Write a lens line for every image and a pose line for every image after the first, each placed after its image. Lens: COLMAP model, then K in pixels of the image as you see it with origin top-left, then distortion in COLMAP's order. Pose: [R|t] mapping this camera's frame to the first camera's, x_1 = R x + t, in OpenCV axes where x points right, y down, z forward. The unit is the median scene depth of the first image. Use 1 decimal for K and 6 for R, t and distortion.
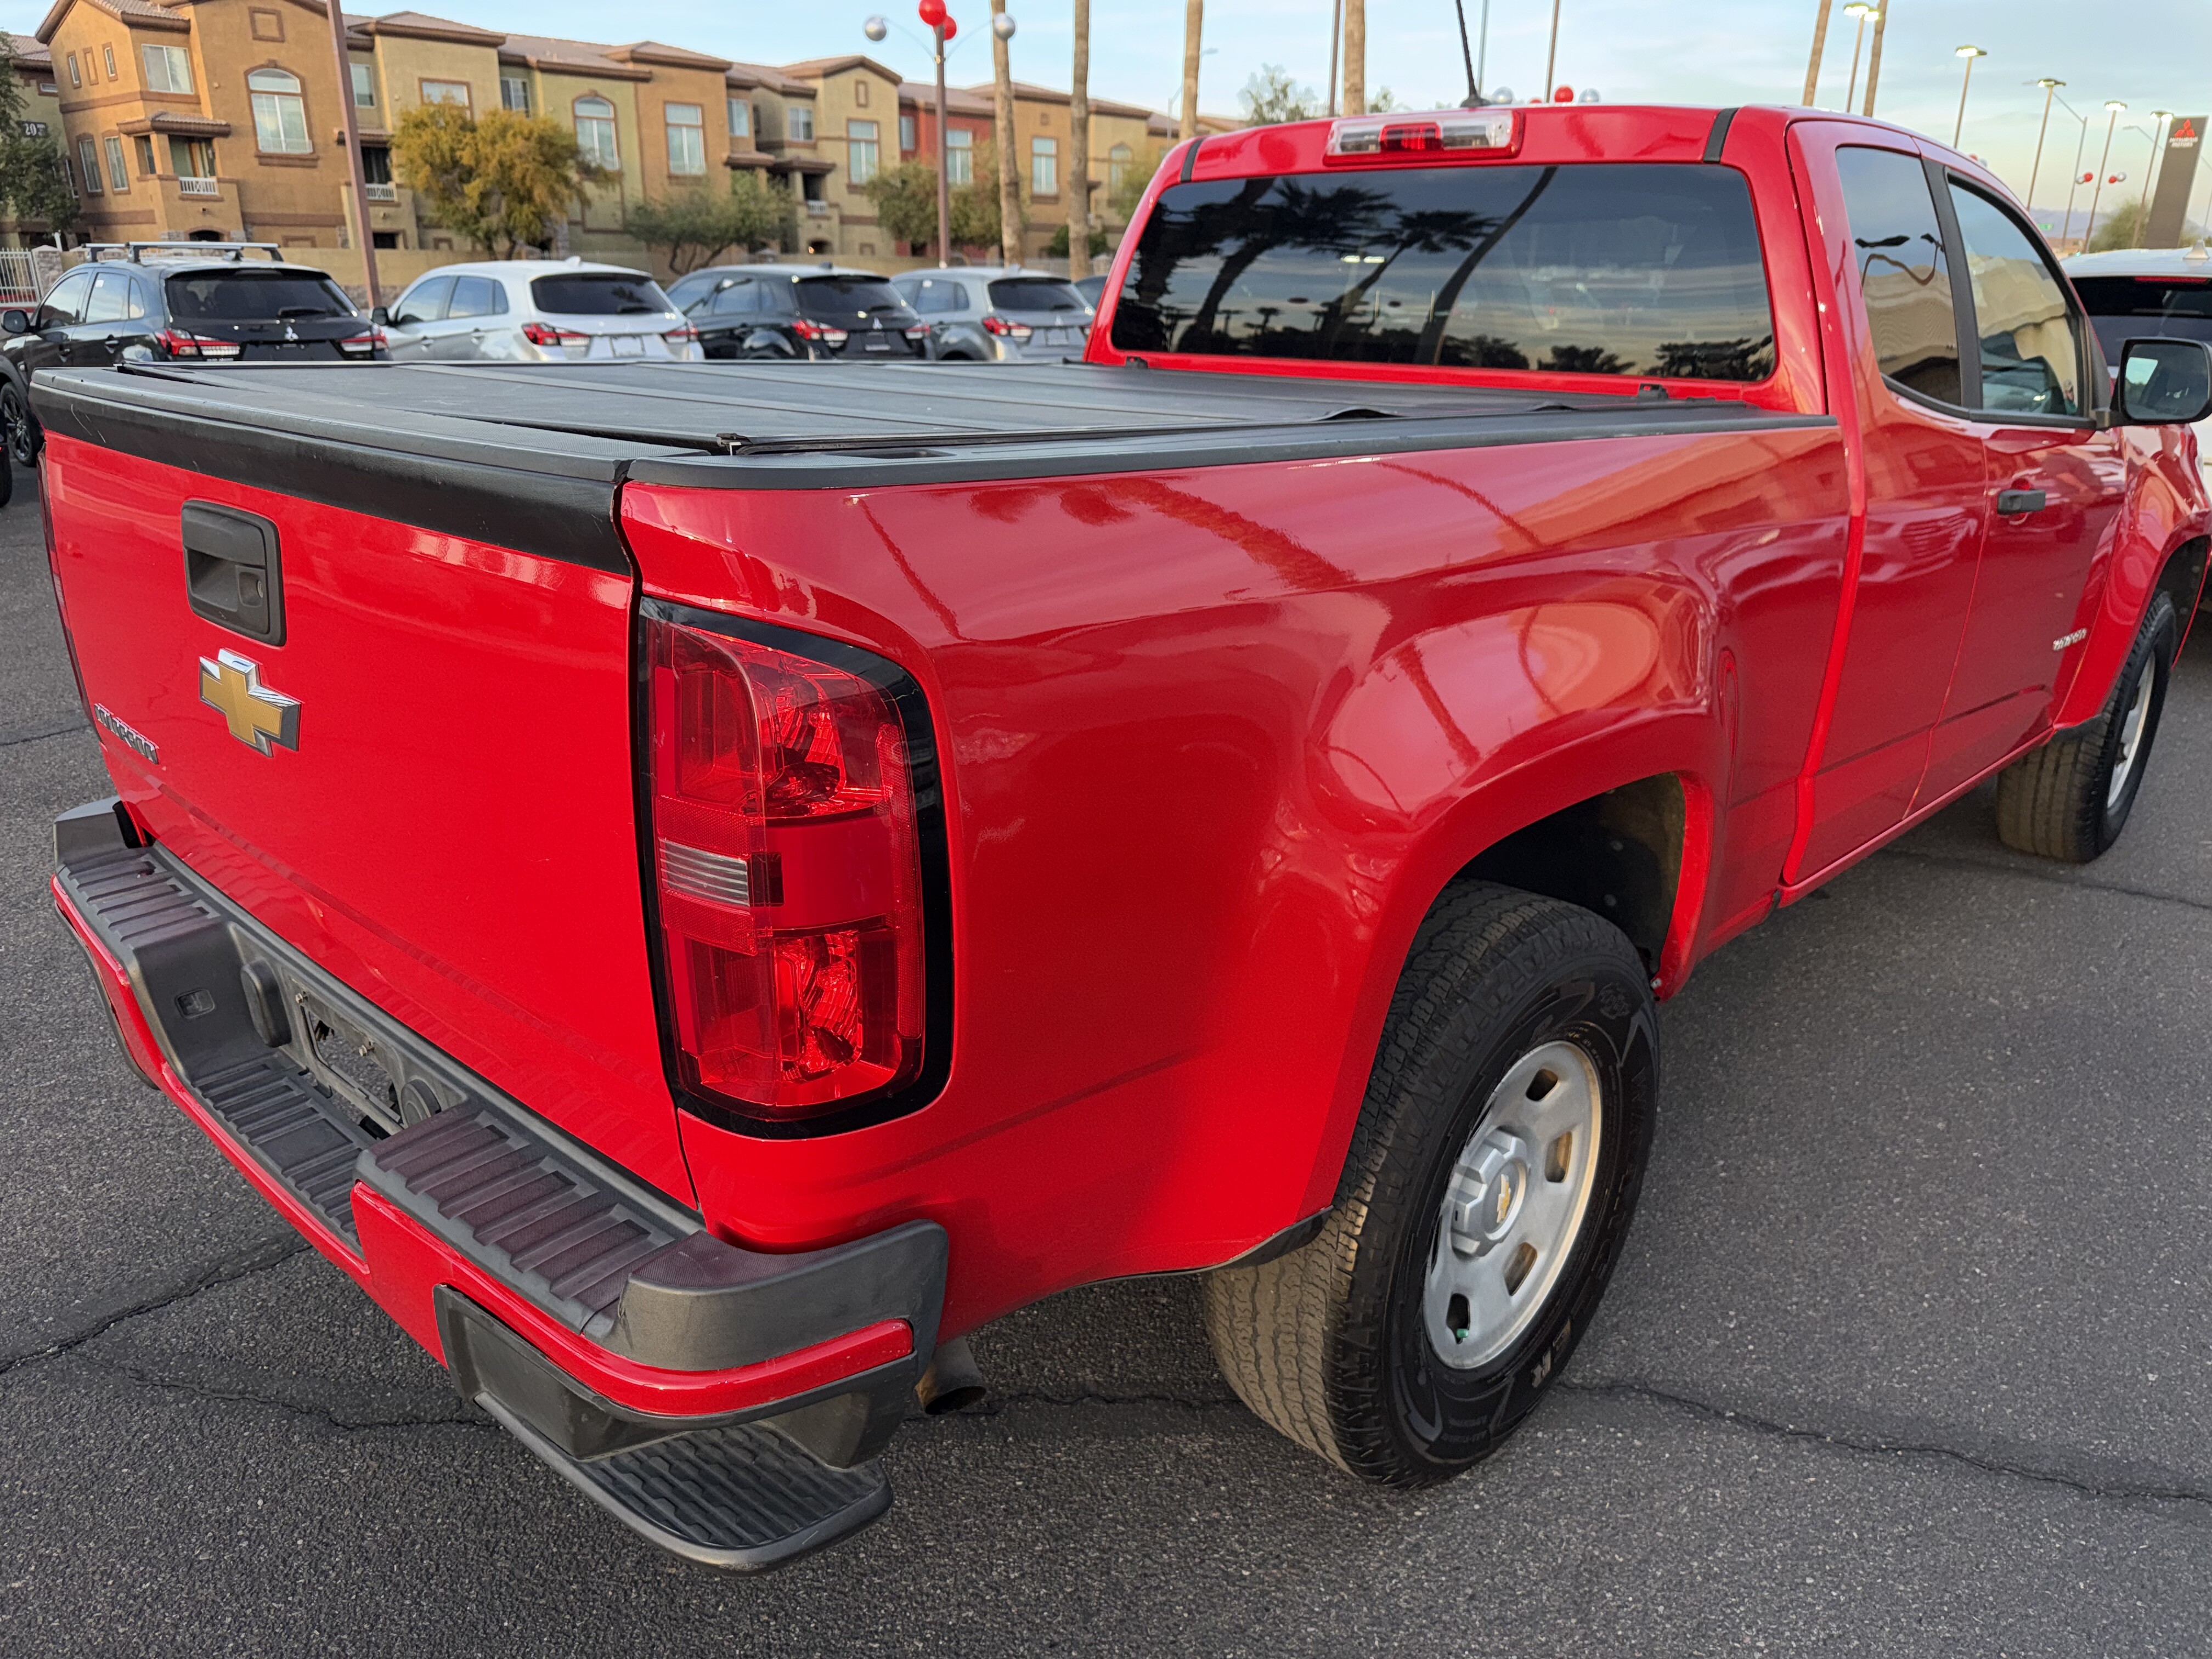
lens RADIAL K [[1553.4, 0, 1106.0], [0, 1553.4, 829.5], [0, 0, 1]] dist [0.028846, -0.040270]
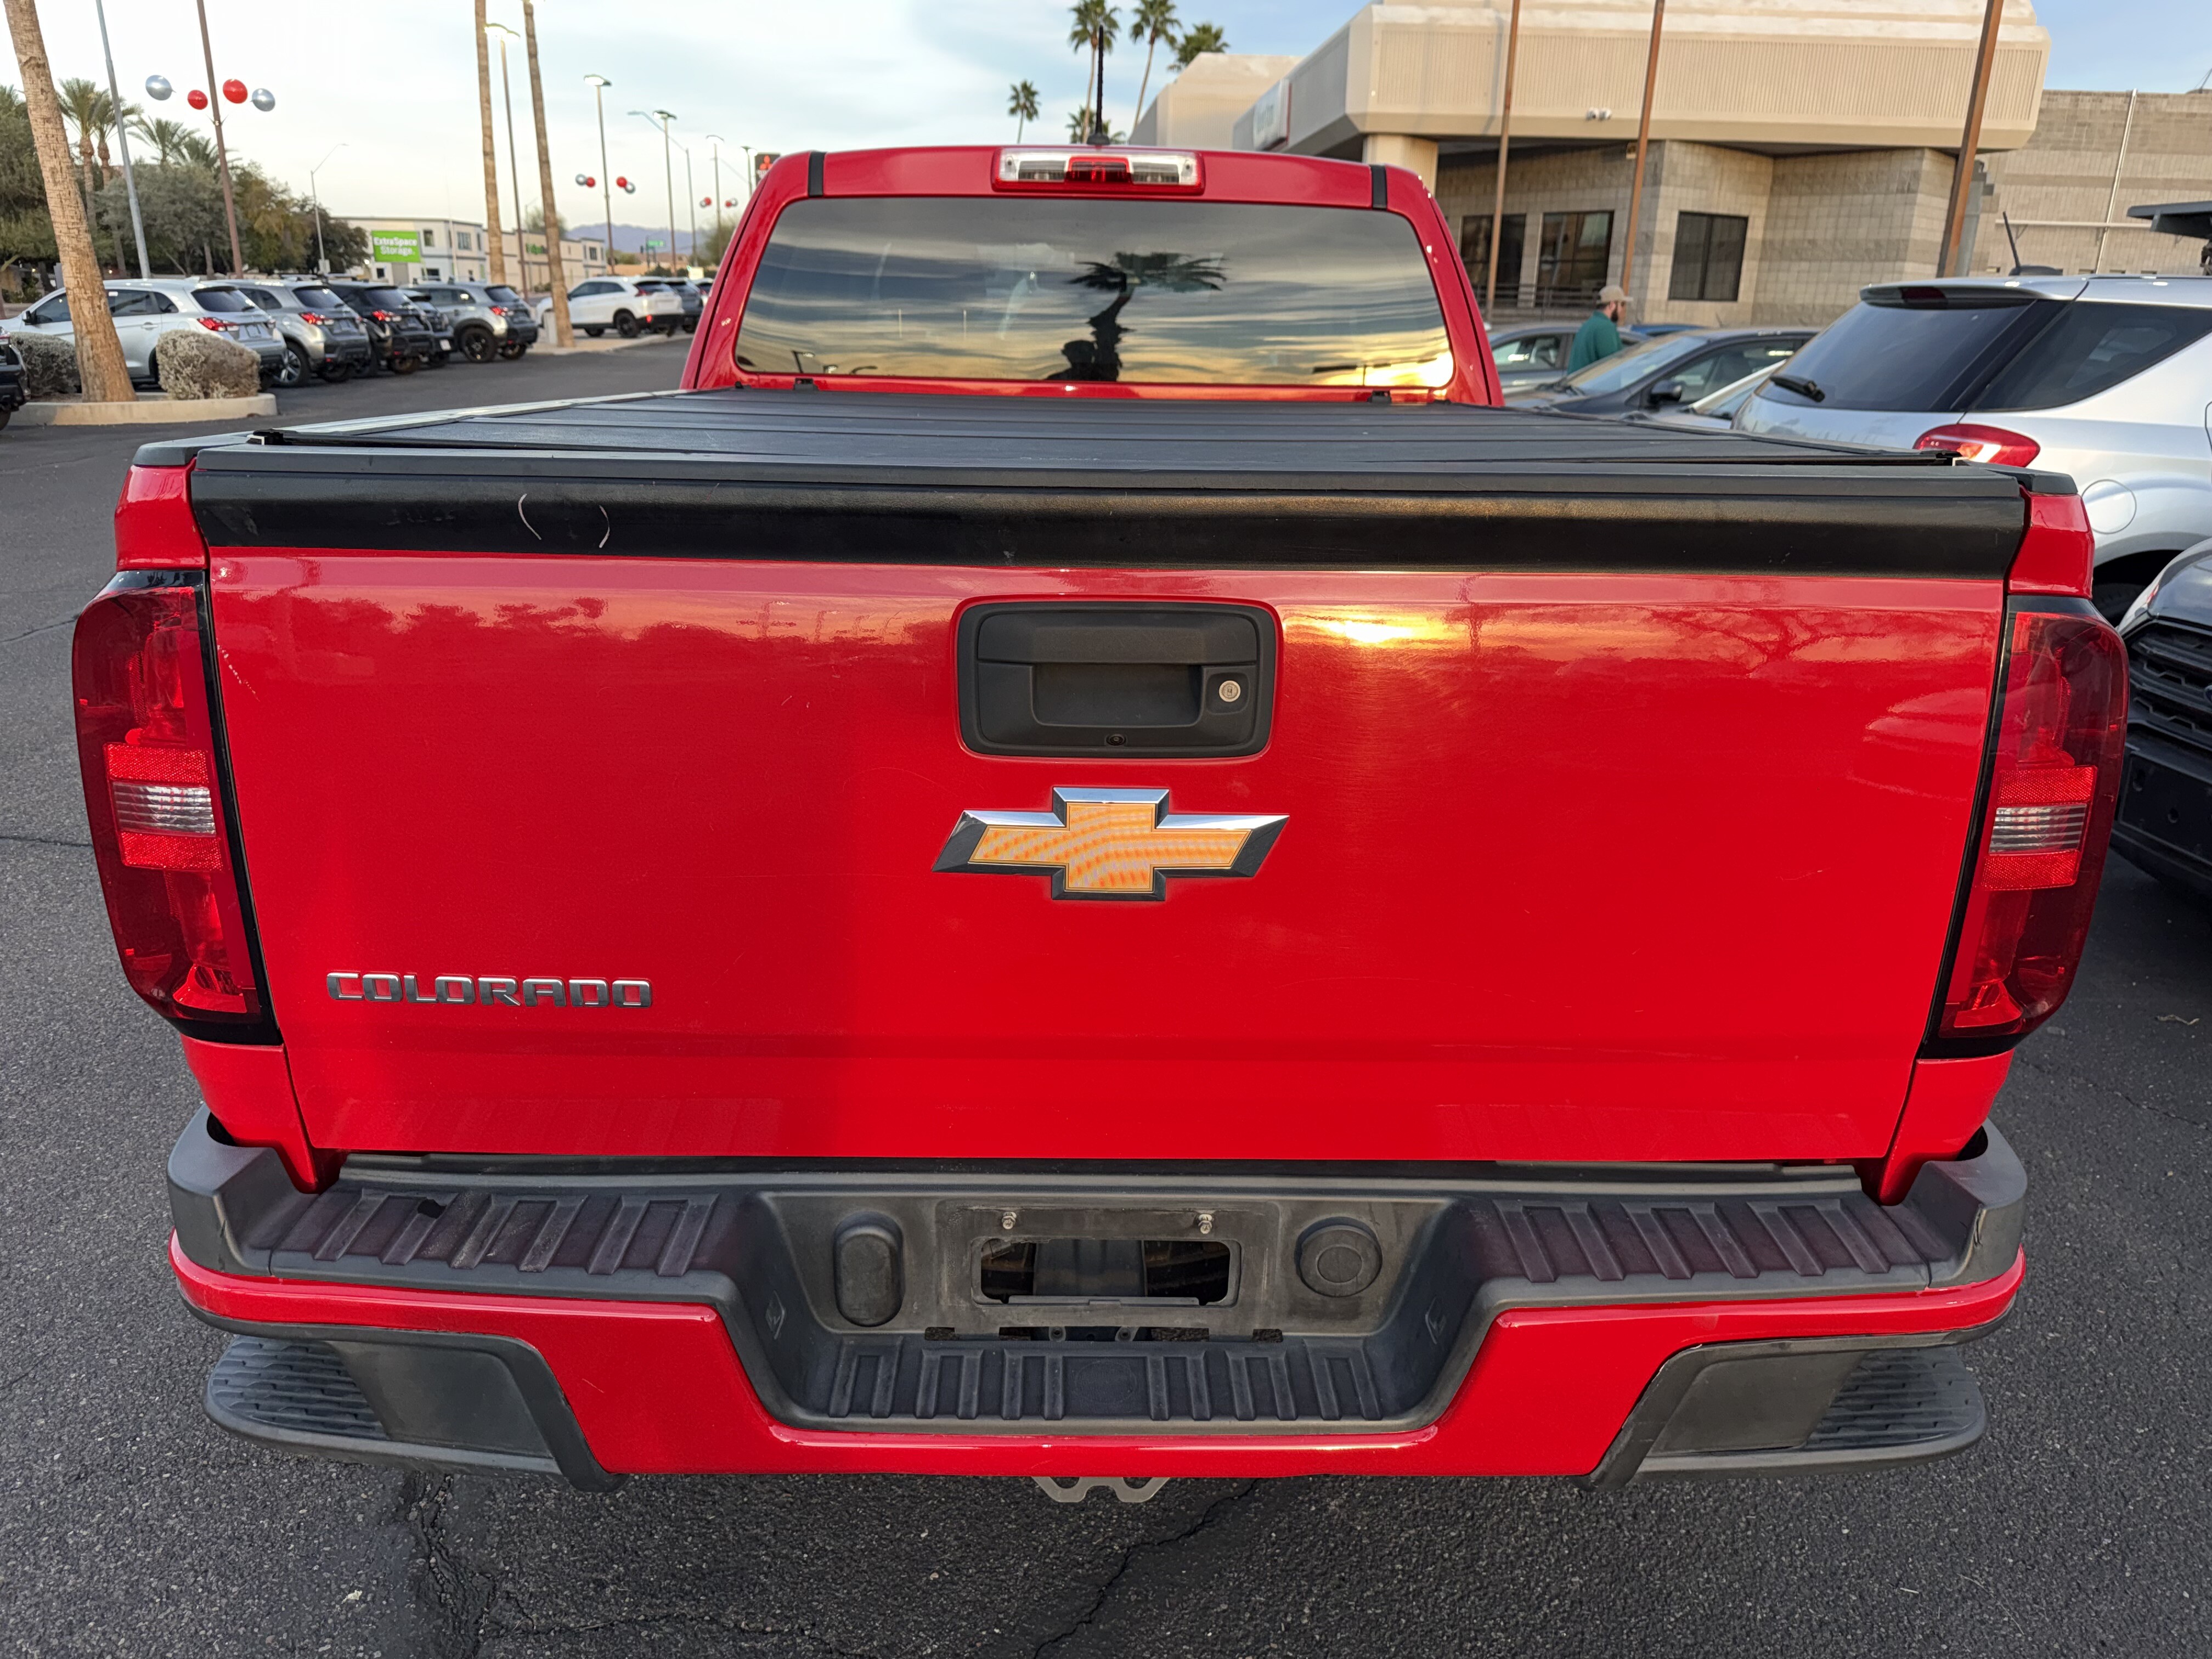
lens RADIAL K [[1553.4, 0, 1106.0], [0, 1553.4, 829.5], [0, 0, 1]] dist [0.028846, -0.040270]
pose [[0.713442, -0.221333, 0.664840, -0.630711], [0.225424, 0.970862, 0.081308, -0.090532], [-0.663464, 0.091862, 0.742547, 0.246442]]
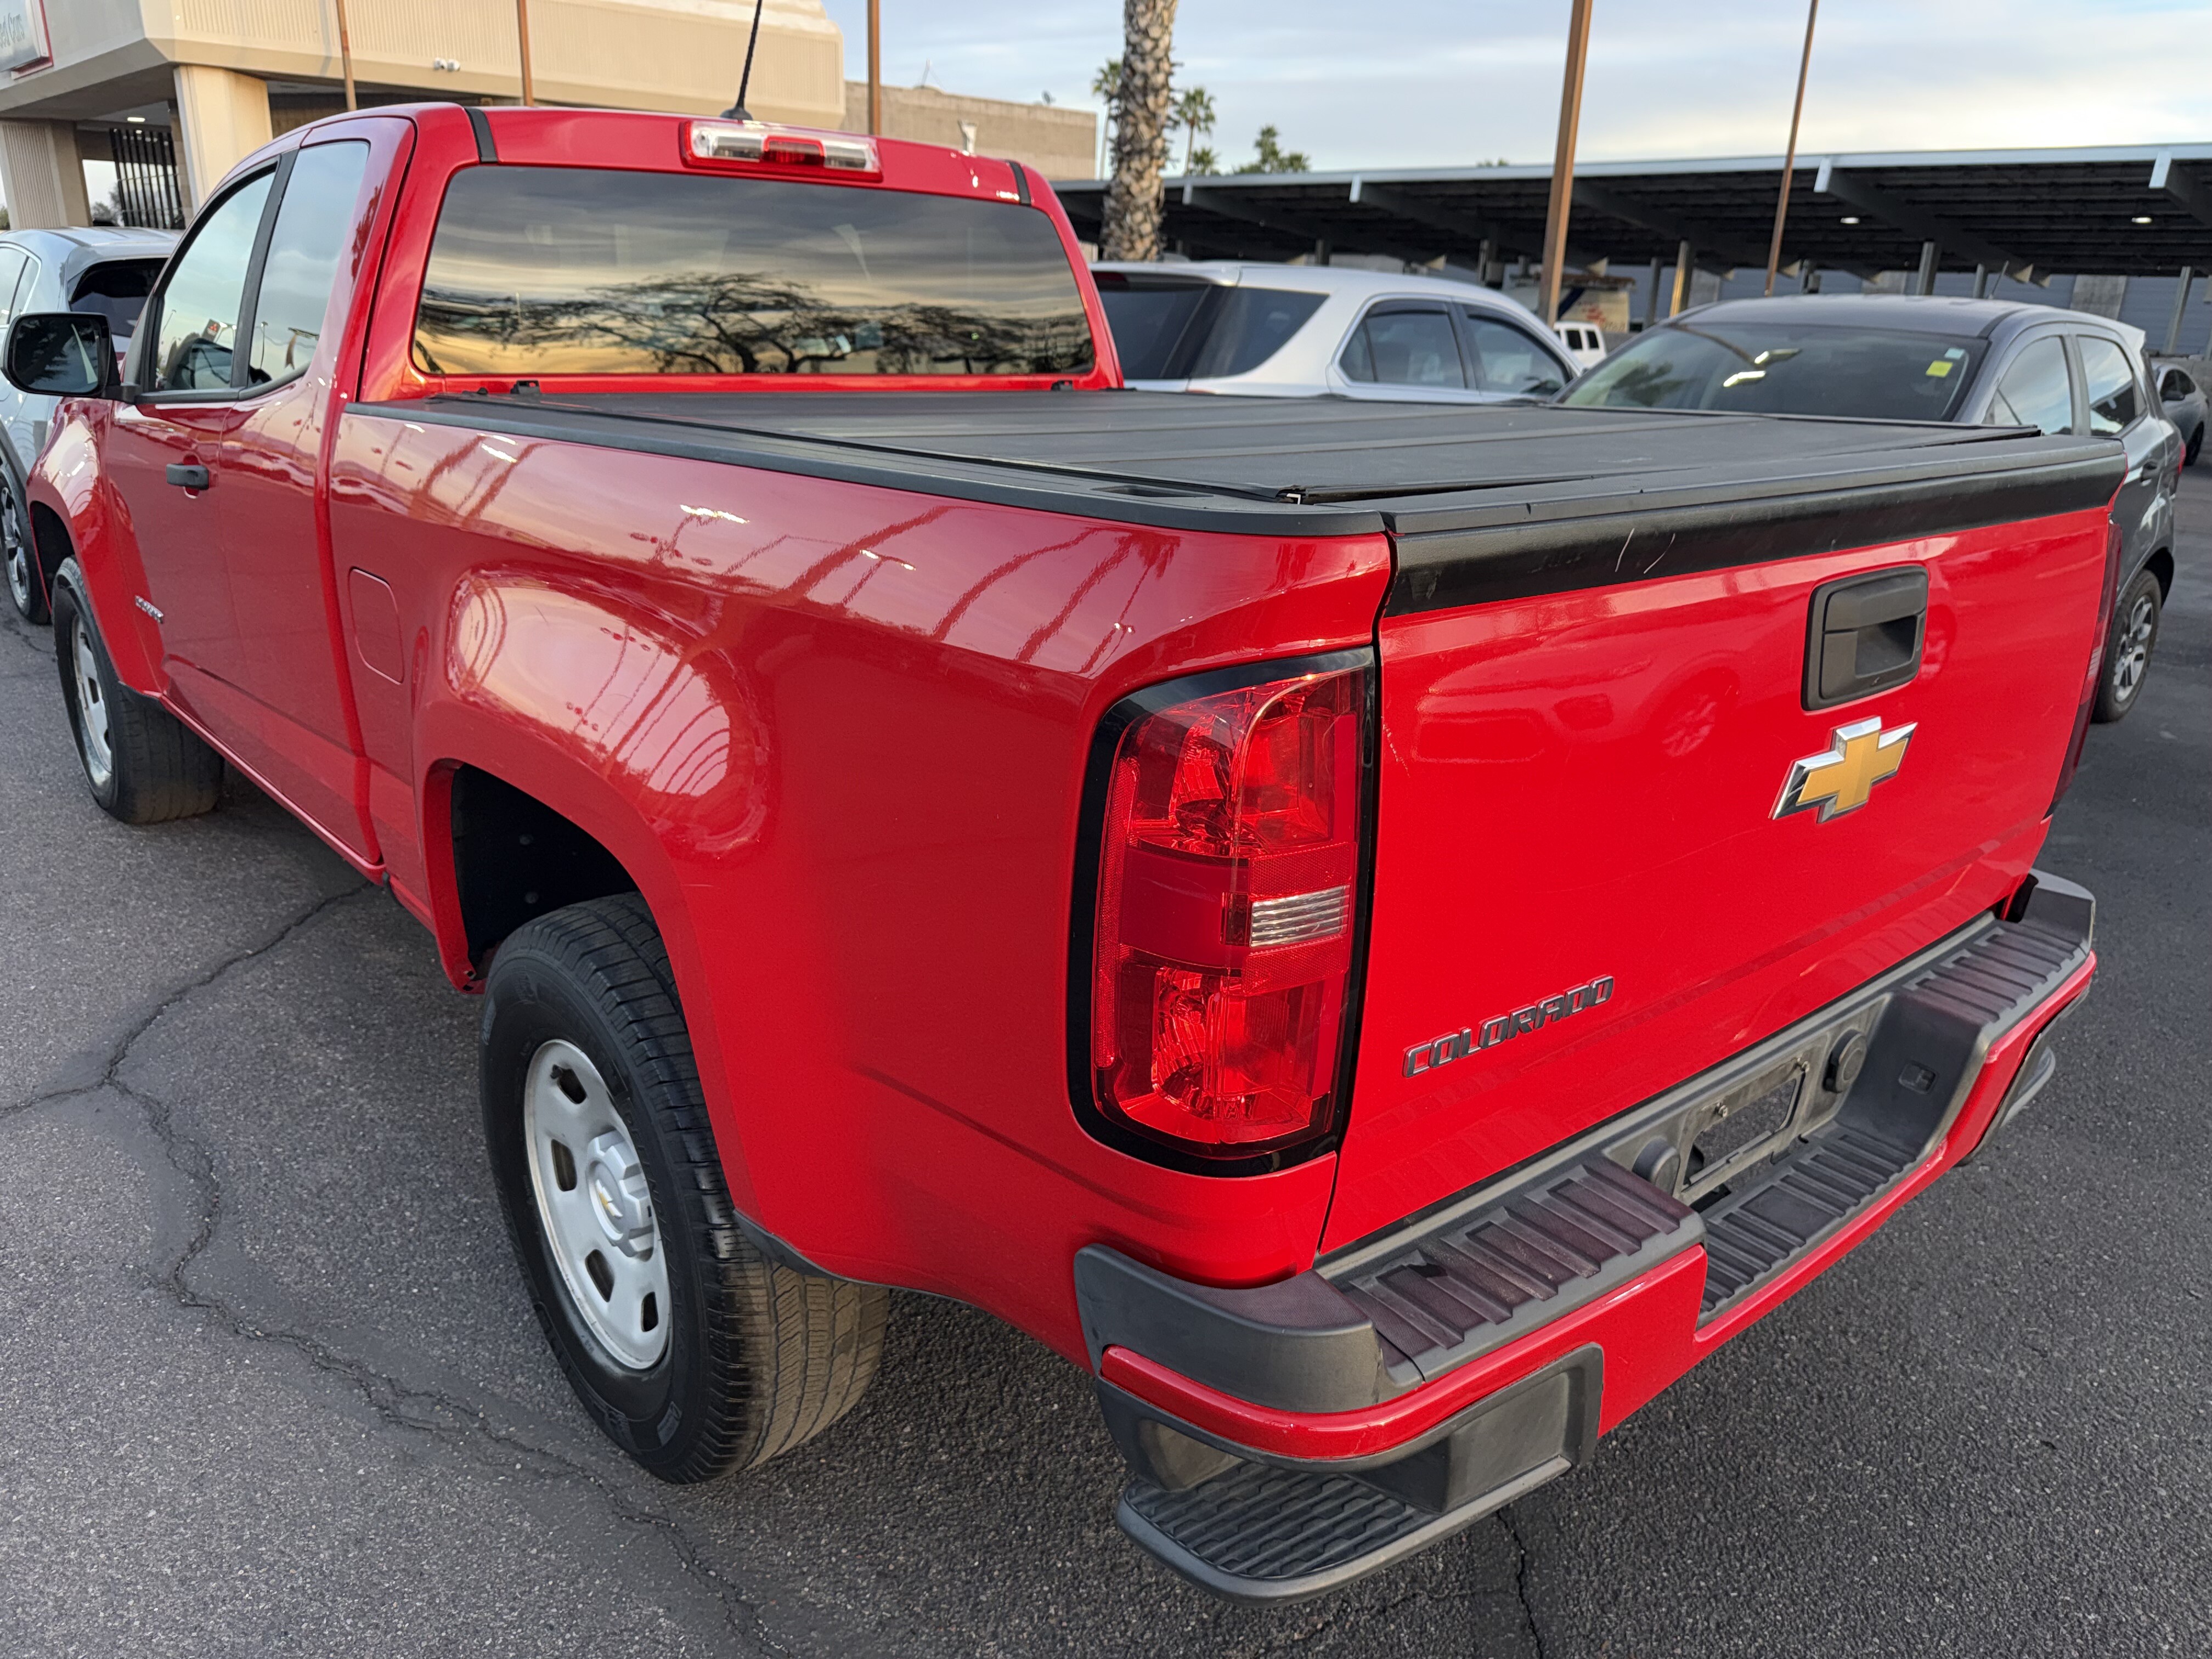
lens RADIAL K [[1496.0, 0, 1106.0], [0, 1496.0, 829.5], [0, 0, 1]] dist [0.060781, -0.042748]
pose [[0.140214, -0.339442, 0.930118, -0.874694], [0.312493, 0.906555, 0.283735, -0.263092], [-0.939515, 0.250871, 0.233185, 0.702093]]
